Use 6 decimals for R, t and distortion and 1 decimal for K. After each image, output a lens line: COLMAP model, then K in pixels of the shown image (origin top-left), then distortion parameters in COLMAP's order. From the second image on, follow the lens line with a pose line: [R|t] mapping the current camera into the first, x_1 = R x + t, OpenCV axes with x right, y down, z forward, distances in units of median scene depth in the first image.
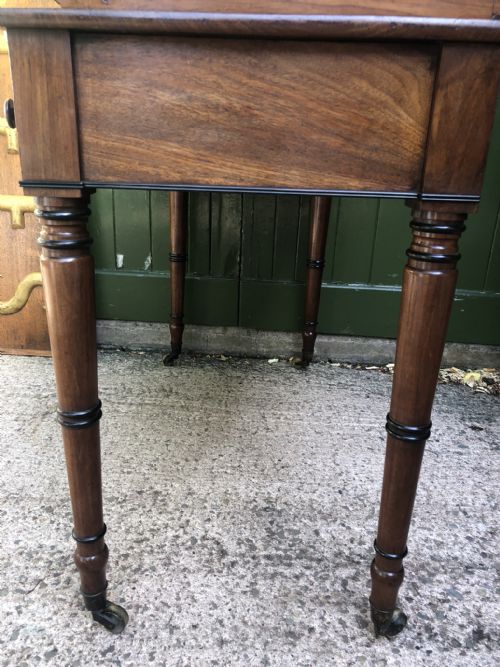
lens RADIAL K [[552.9, 0, 244.1], [0, 552.9, 340.7], [0, 0, 1]] dist [0.002384, 0.010073]
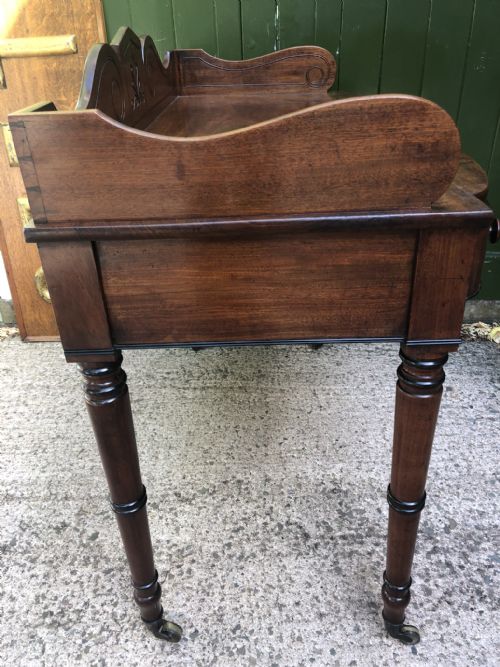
lens RADIAL K [[550.6, 0, 241.5], [0, 550.6, 346.9], [0, 0, 1]] dist [0.000306, 0.005966]
pose [[0.997019, -0.074796, -0.018962, -0.121098], [0.077076, 0.977002, 0.198813, -0.268840], [0.003655, -0.199682, 0.979854, -0.111577]]
